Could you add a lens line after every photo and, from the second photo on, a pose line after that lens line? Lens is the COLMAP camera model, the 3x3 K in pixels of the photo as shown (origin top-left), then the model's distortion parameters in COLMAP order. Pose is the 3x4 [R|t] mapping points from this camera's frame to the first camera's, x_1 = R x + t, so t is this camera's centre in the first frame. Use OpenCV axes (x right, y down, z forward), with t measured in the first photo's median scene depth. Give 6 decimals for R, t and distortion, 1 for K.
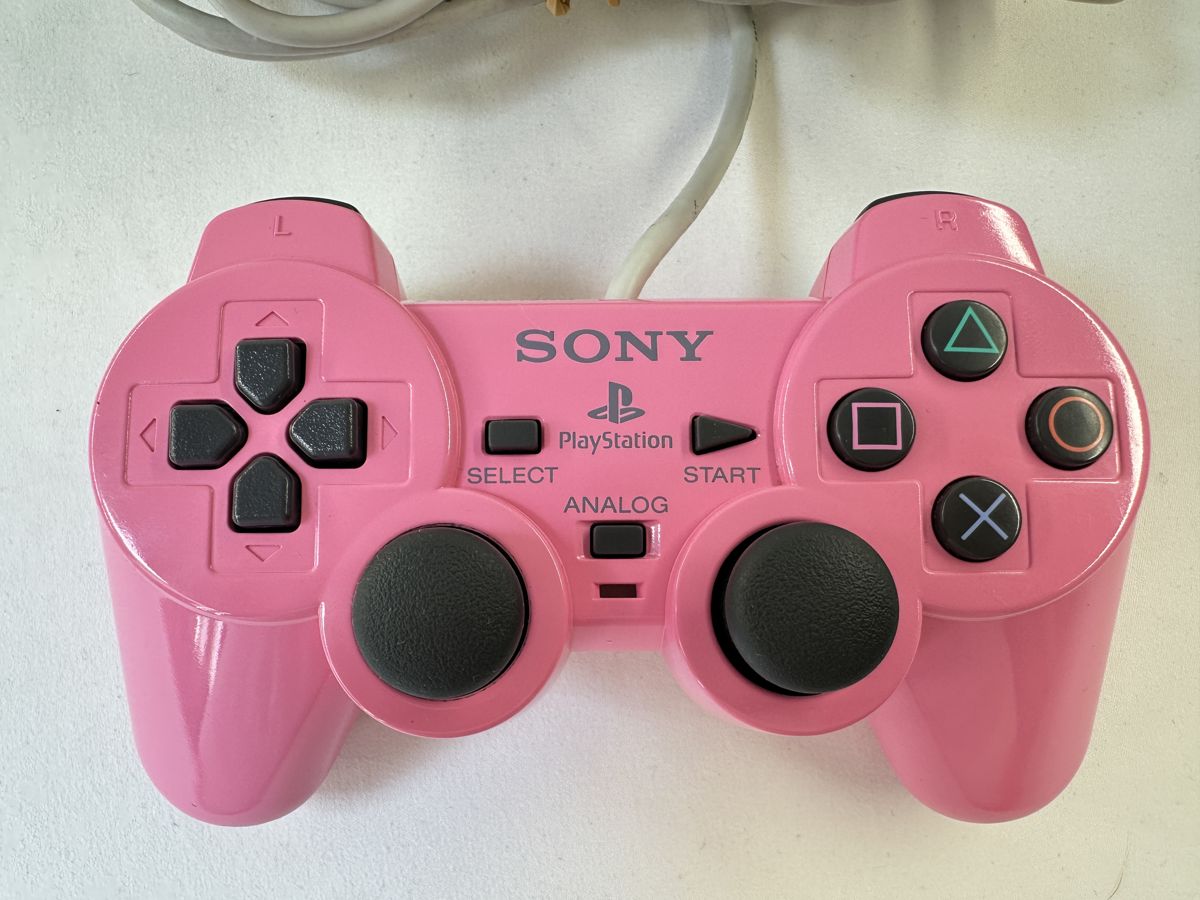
lens RADIAL K [[877.5, 0, 600.8], [0, 877.5, 453.8], [0, 0, 1]] dist [-0.012498, 0.001471]
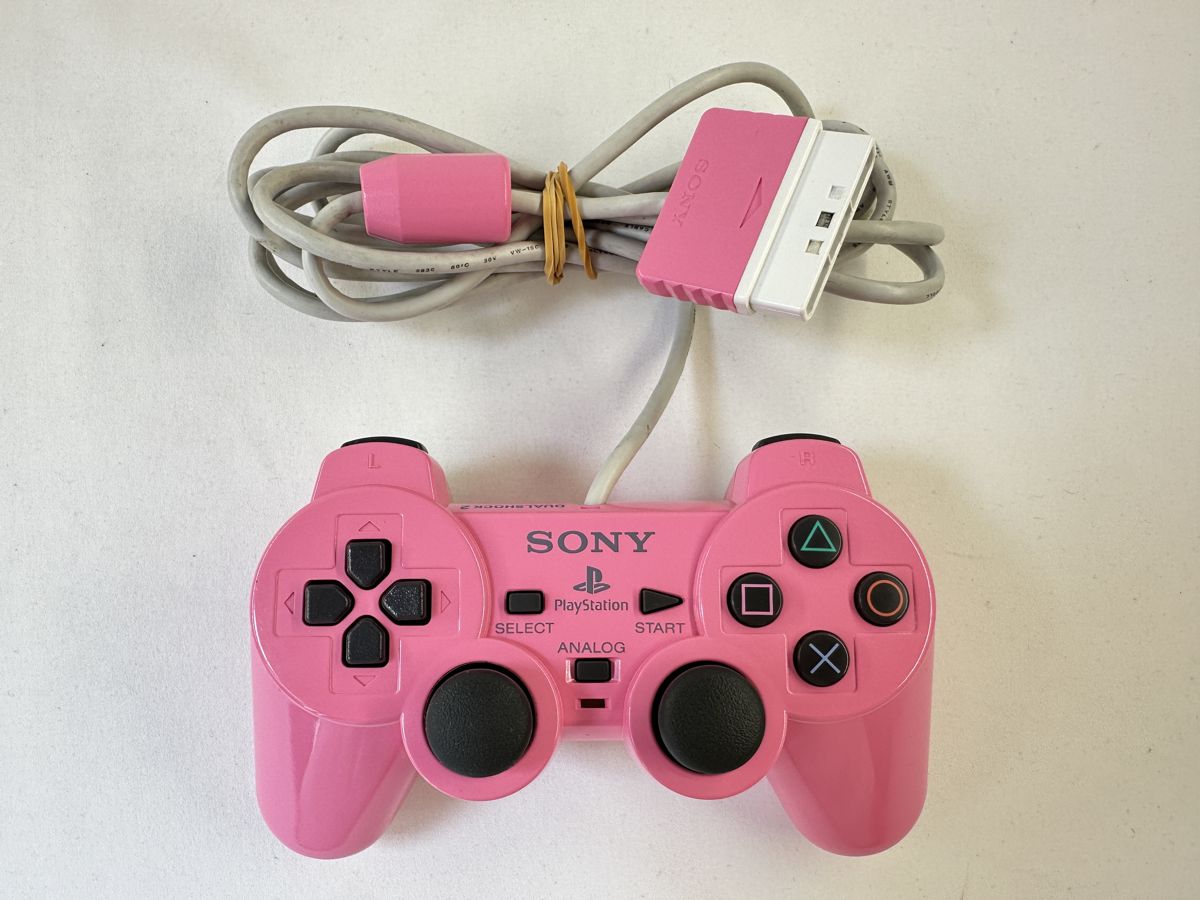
lens RADIAL K [[877.5, 0, 598.3], [0, 877.5, 454.9], [0, 0, 1]] dist [-0.012498, 0.001471]
pose [[0.999998, -0.001577, -0.001002, 0.031218], [0.001543, 0.999451, -0.033109, -0.227869], [0.001054, 0.033107, 0.999451, -0.551017]]
